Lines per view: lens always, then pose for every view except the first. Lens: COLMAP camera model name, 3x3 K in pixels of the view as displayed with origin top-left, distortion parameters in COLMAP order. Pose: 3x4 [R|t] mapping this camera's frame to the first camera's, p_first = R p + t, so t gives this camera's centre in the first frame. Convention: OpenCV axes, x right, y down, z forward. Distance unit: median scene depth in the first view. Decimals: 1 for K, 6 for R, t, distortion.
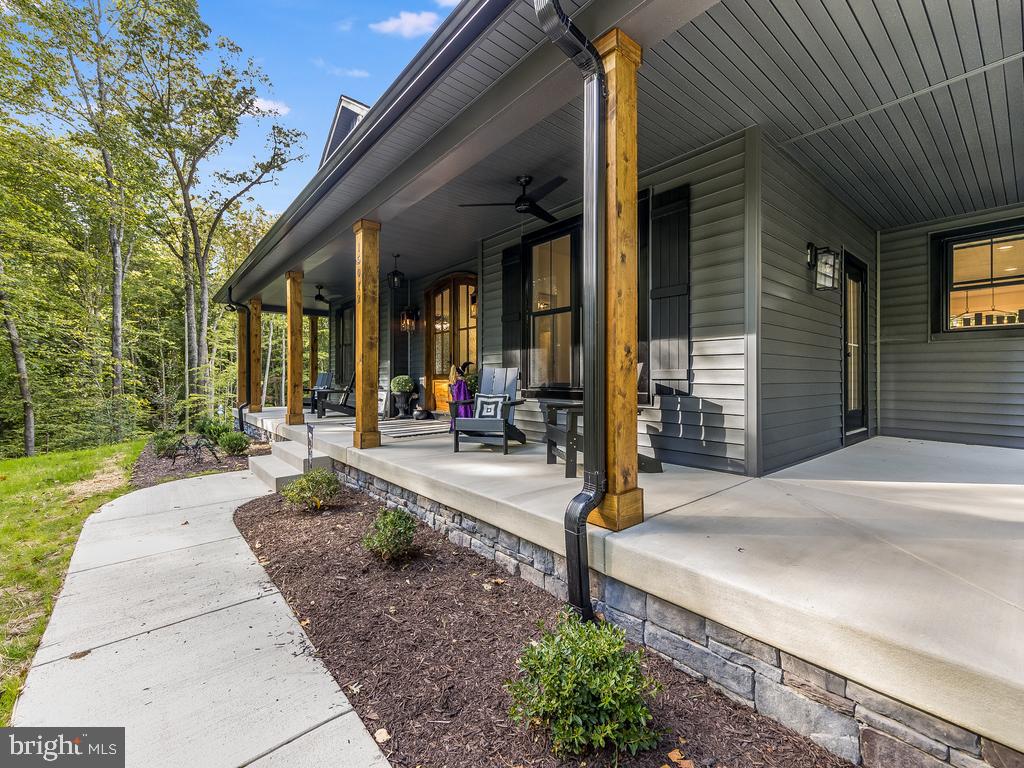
lens RADIAL K [[427.9, 0, 502.7], [0, 427.9, 379.8], [0, 0, 1]] dist [-0.000132, 0.000137]
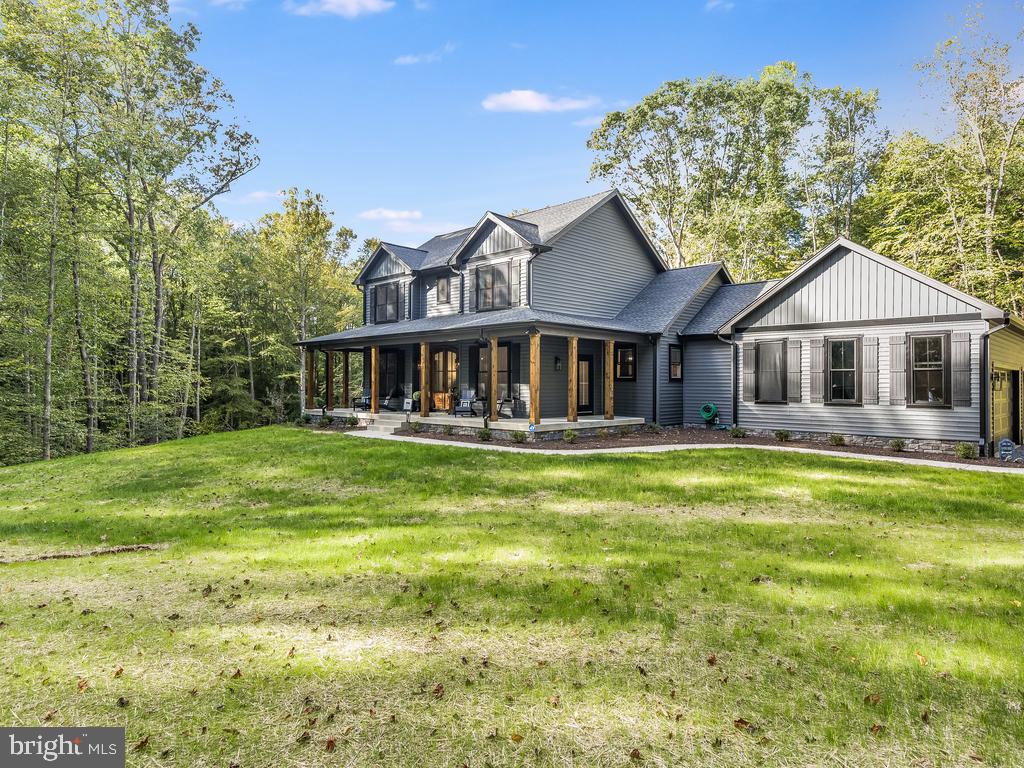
lens RADIAL K [[638.3, 0, 512.0], [0, 638.3, 384.0], [0, 0, 1]] dist [-0.000487, -0.000168]
pose [[0.995395, 0.014925, 0.094687, -0.102317], [-0.013652, 0.999808, -0.014087, -0.011945], [-0.094879, 0.012729, 0.995407, -2.839458]]
